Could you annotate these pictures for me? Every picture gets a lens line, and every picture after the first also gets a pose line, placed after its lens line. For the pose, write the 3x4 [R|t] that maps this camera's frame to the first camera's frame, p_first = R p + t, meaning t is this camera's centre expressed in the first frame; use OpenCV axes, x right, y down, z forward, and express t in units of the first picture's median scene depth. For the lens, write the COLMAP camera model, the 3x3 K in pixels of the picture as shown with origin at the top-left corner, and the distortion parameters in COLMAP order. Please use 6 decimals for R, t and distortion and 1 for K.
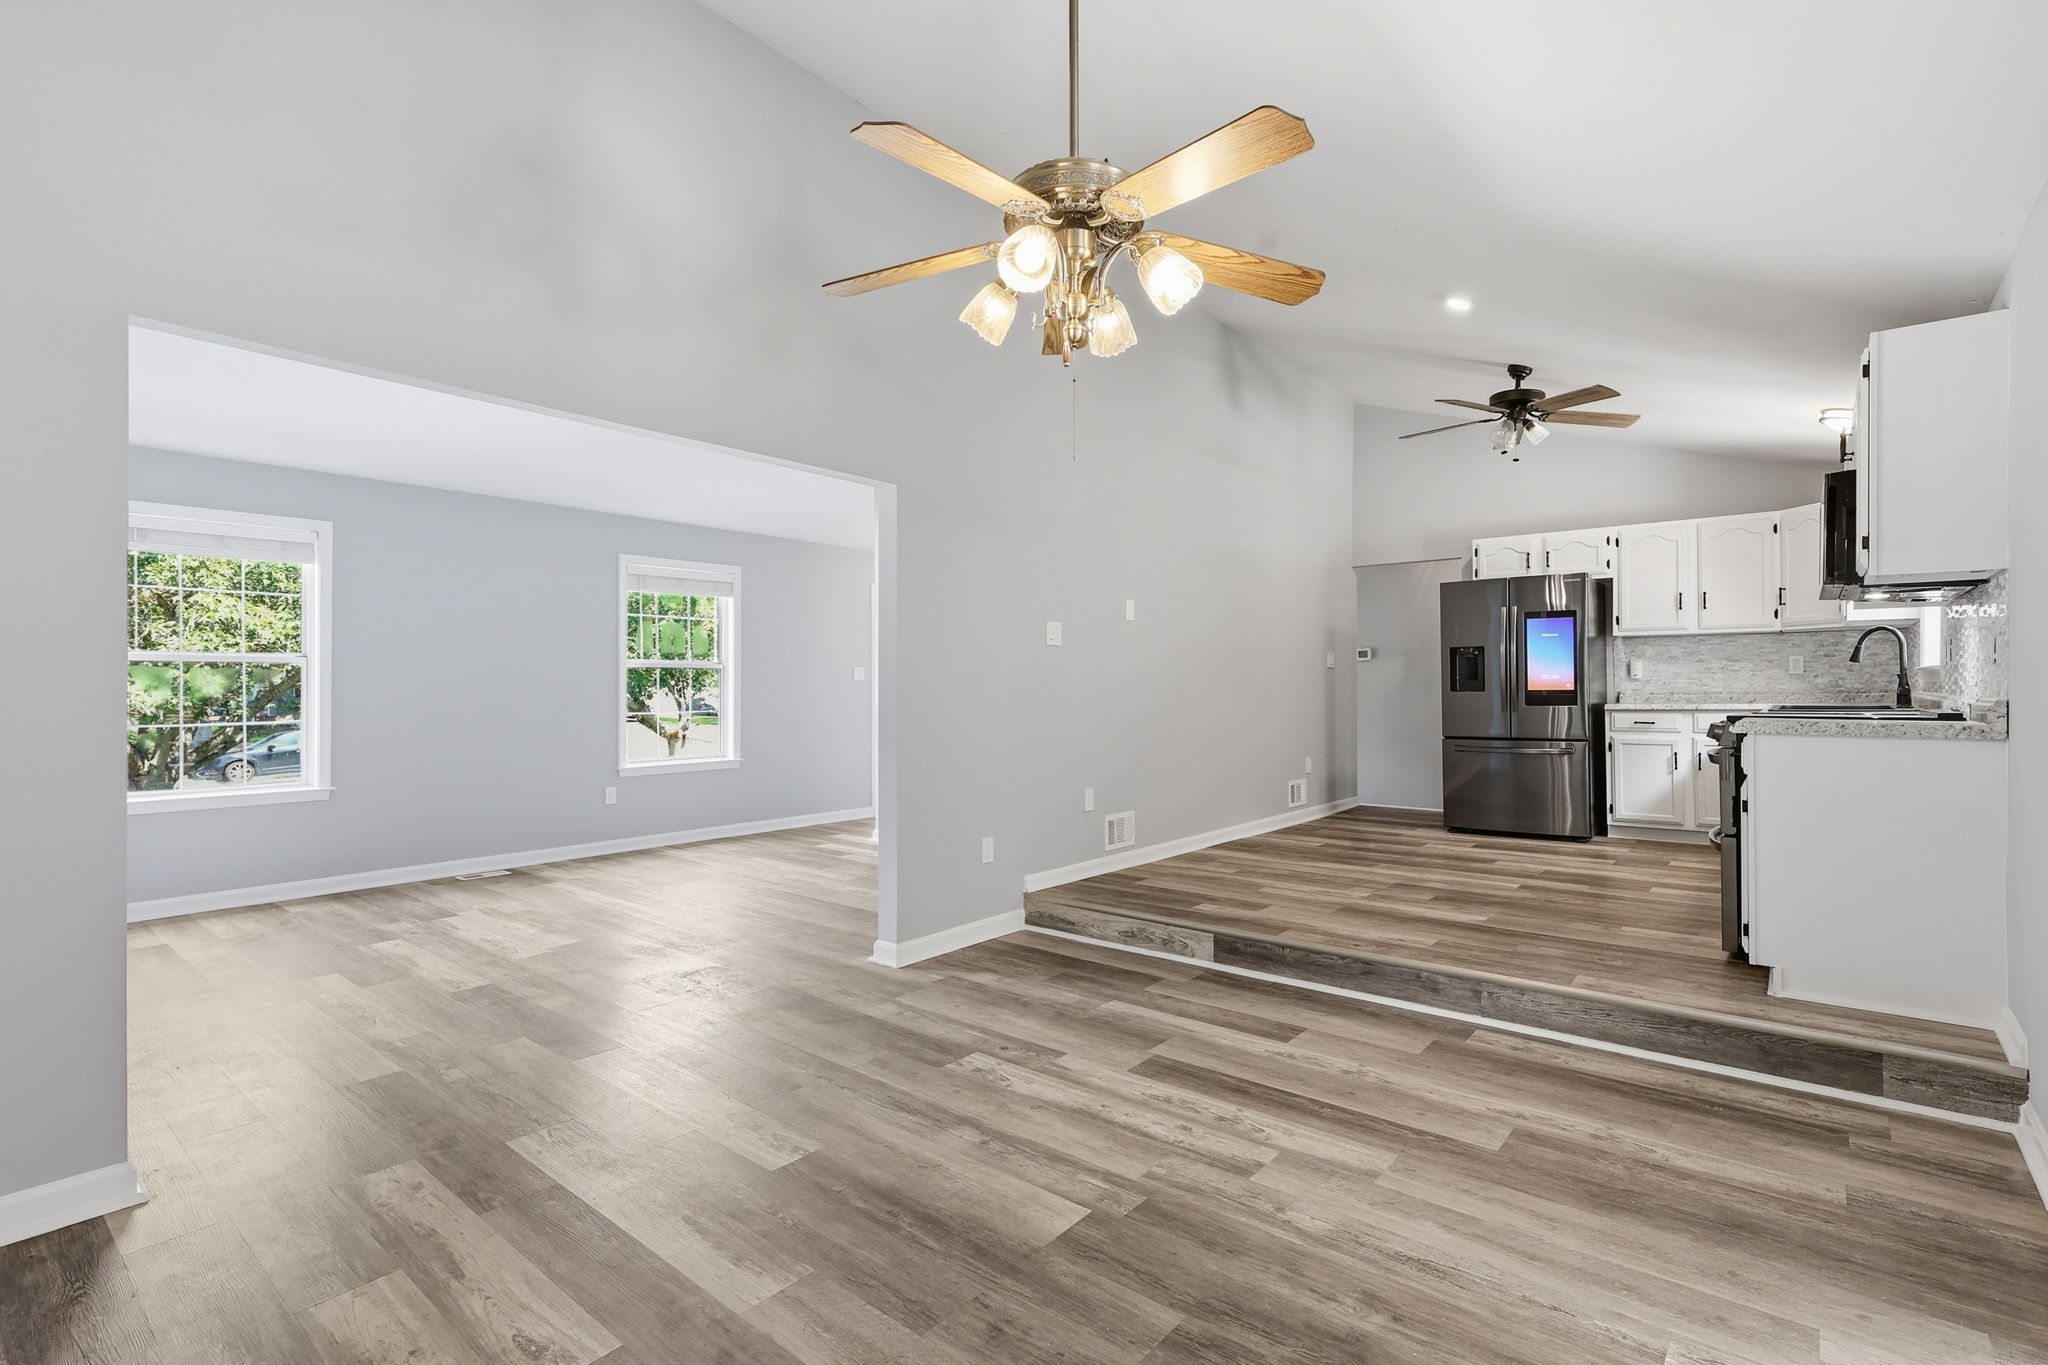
lens RADIAL K [[954.3, 0, 1026.2], [0, 954.3, 688.6], [0, 0, 1]] dist [-0.000798, 0.000914]
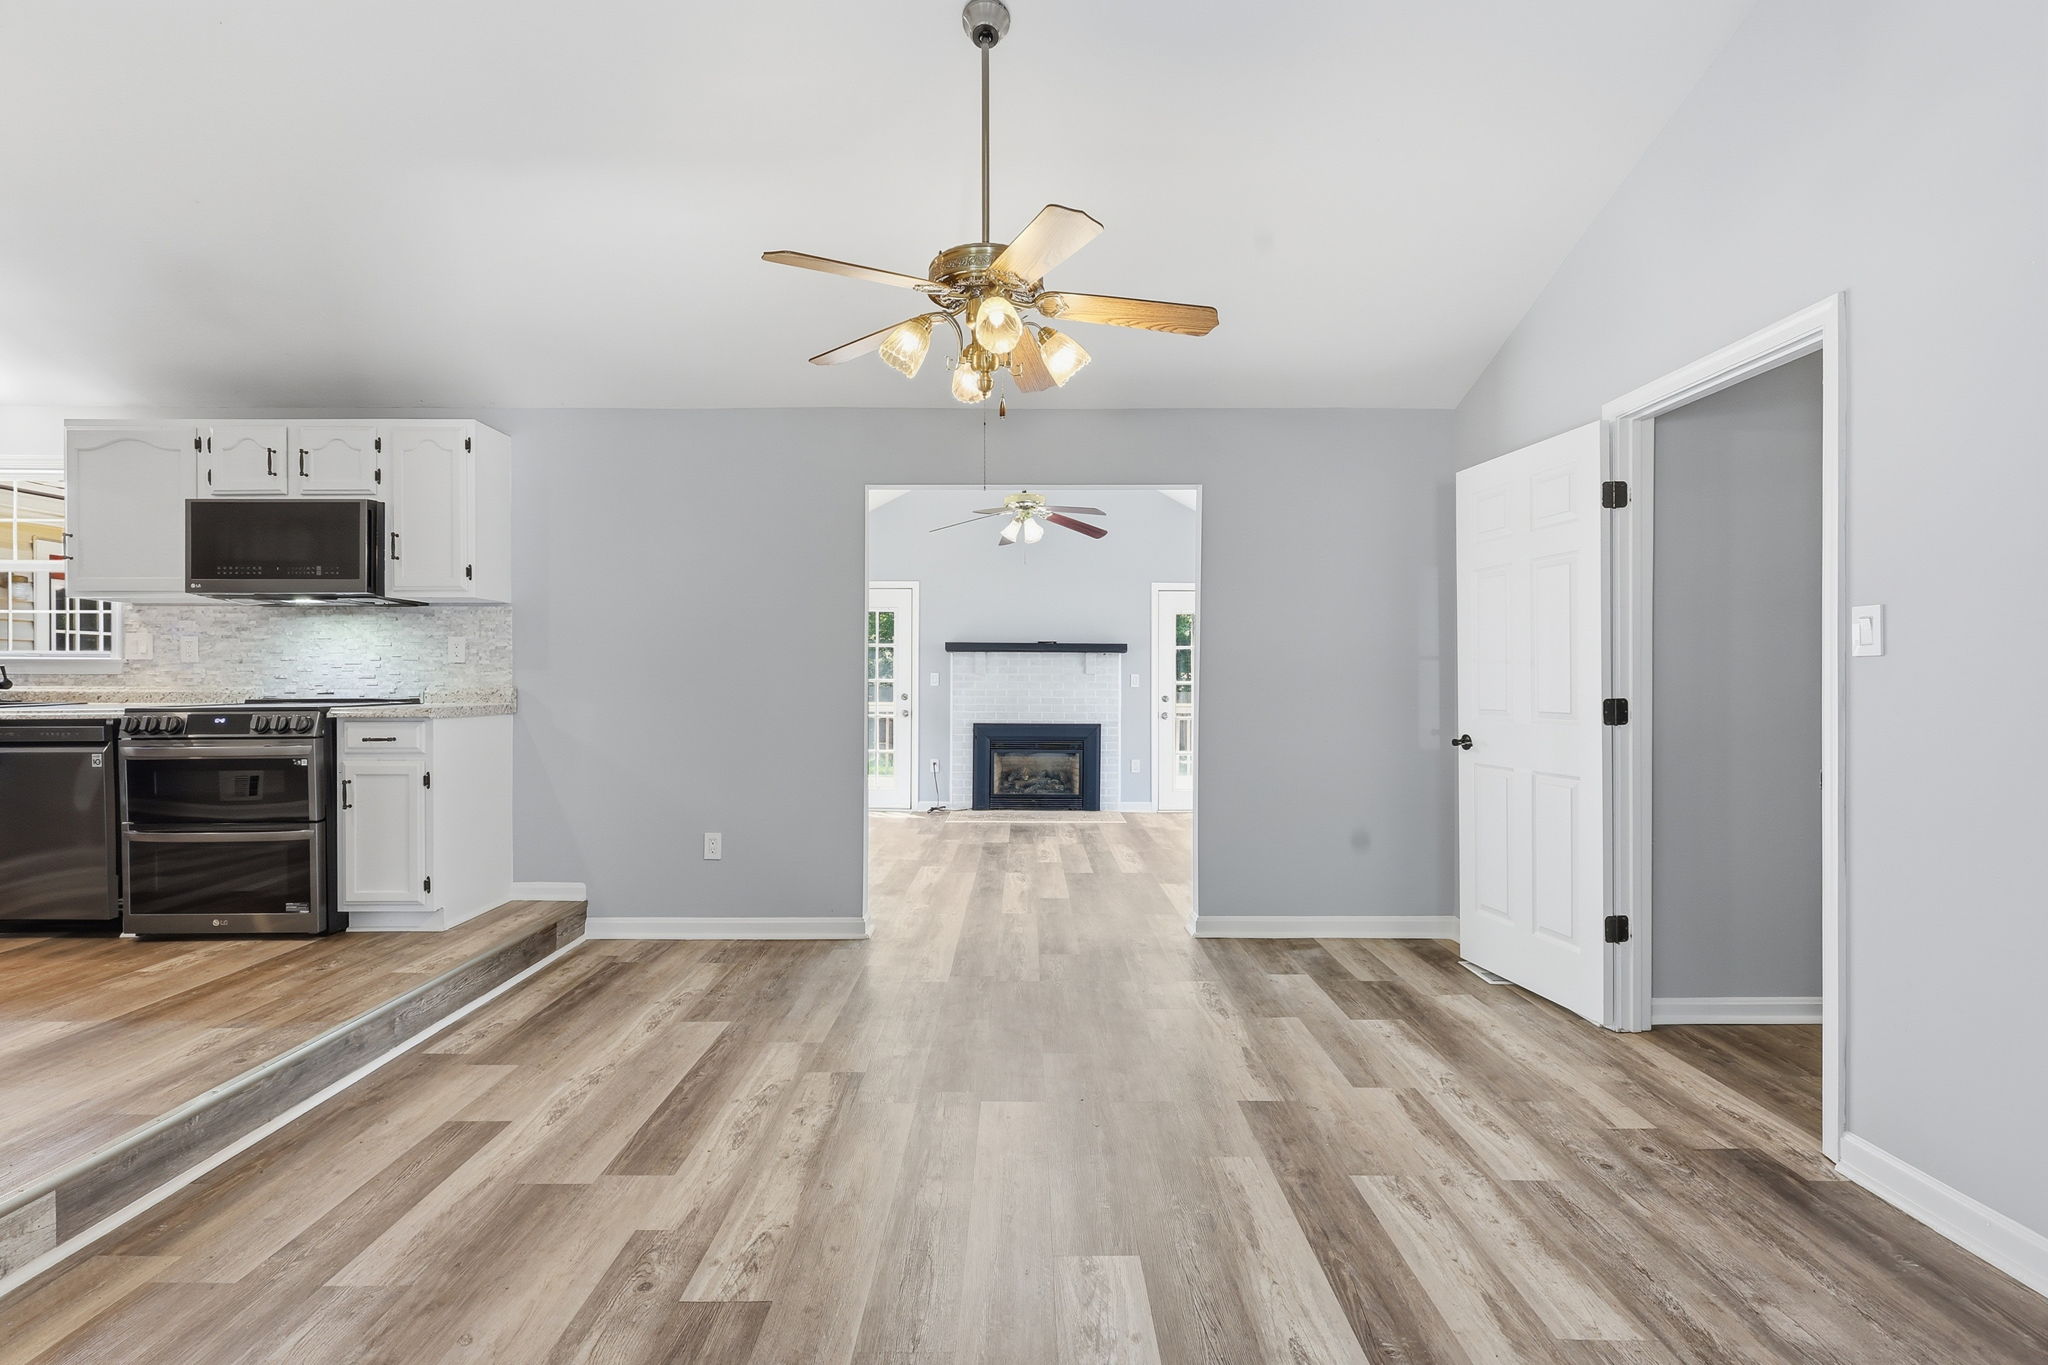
lens RADIAL K [[954.3, 0, 1021.2], [0, 954.3, 690.7], [0, 0, 1]] dist [-0.000798, 0.000914]
pose [[-0.635178, -0.008563, 0.772318, -0.599393], [0.003363, 0.999898, 0.013852, -0.001040], [-0.772358, 0.011396, -0.635085, 1.140070]]
